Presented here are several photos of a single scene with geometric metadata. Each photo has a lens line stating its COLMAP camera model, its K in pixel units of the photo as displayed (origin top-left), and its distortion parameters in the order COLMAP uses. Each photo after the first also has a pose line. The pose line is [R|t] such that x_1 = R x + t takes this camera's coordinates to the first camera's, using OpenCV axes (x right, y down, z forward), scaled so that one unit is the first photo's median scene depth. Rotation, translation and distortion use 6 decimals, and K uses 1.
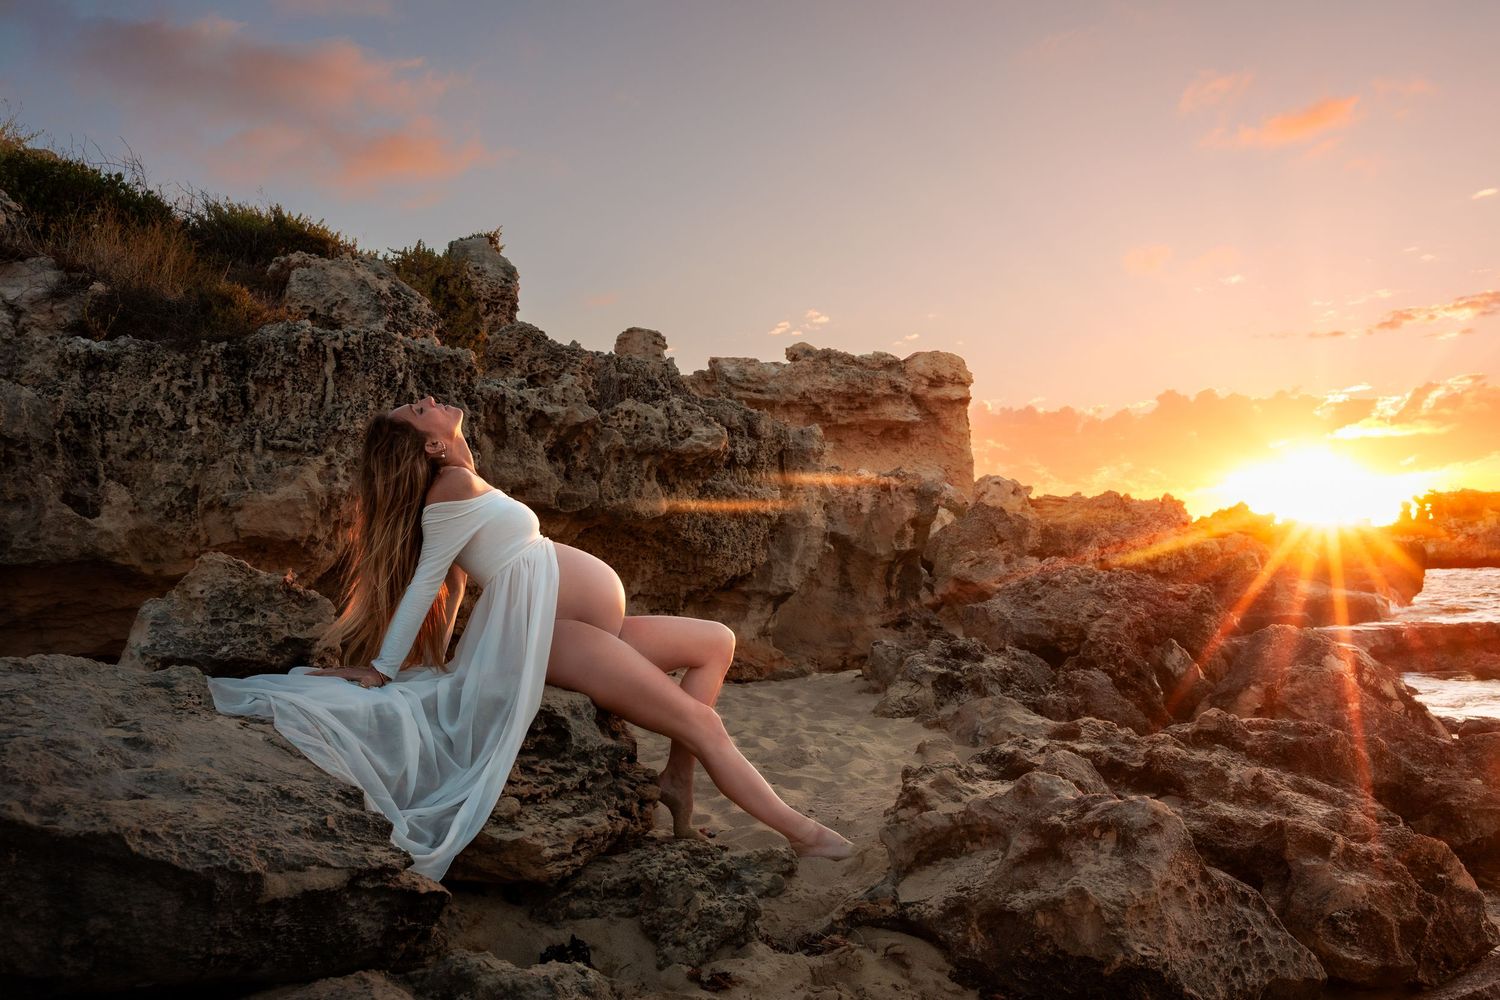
lens RADIAL K [[1210.4, 0, 750.0], [0, 1210.4, 500.0], [0, 0, 1]] dist [0.004549, 0.006443]
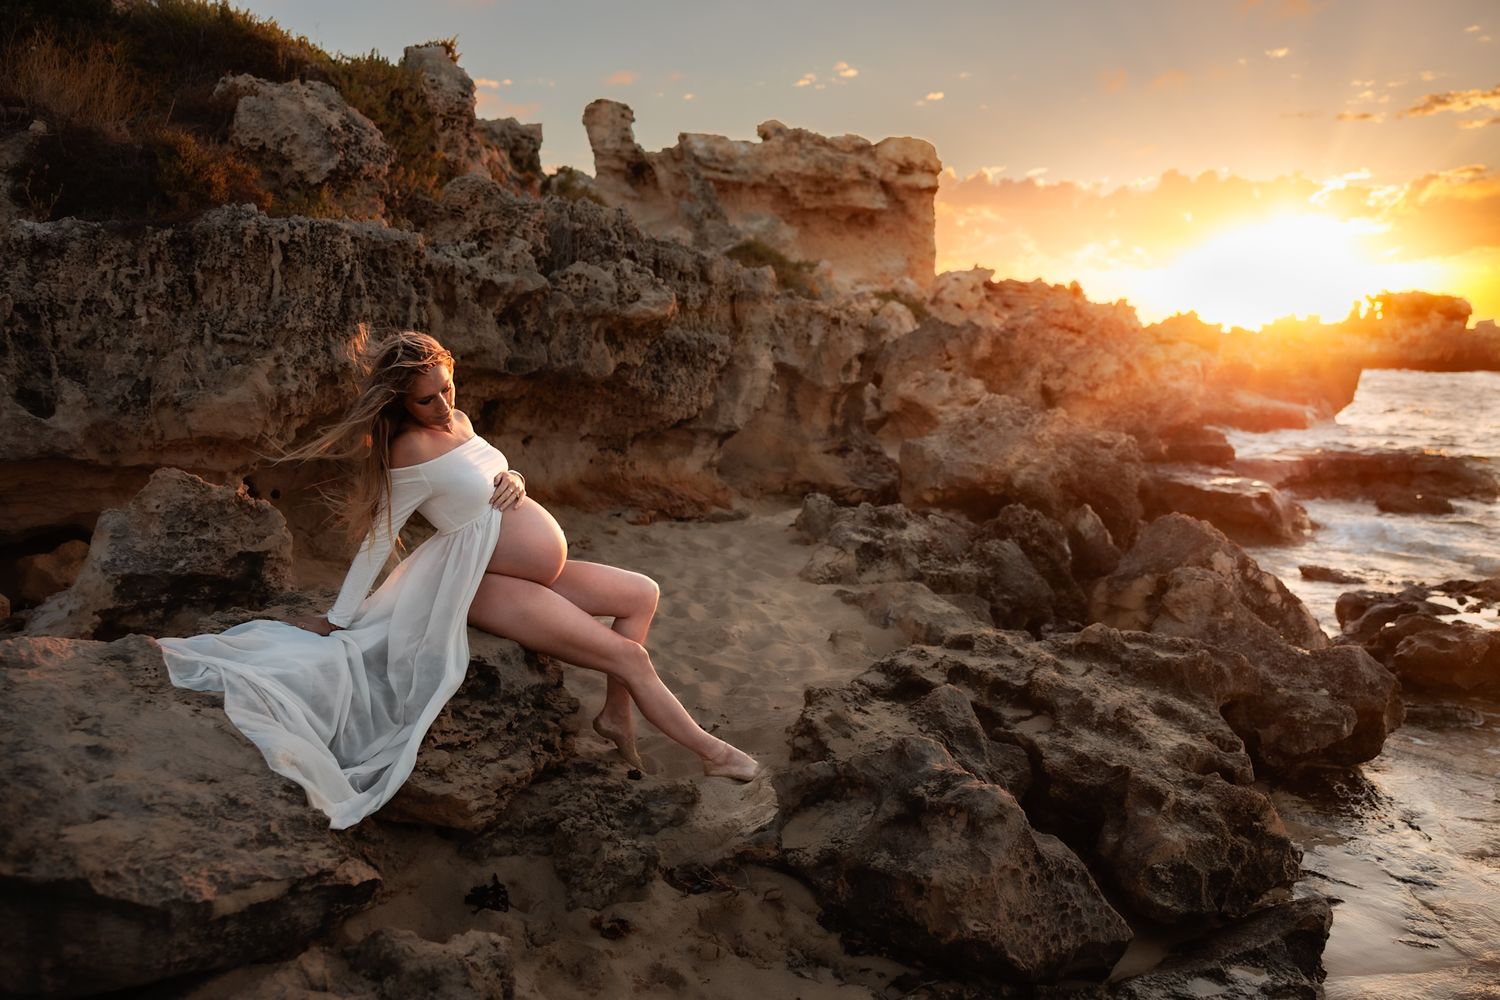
lens RADIAL K [[1181.7, 0, 744.7], [0, 1181.7, 500.4], [0, 0, 1]] dist [0.008104, 0.002527]
pose [[0.998507, 0.044670, 0.031427, 0.024103], [-0.050061, 0.978608, 0.199551, -0.136221], [-0.021841, -0.200826, 0.979383, -0.022173]]
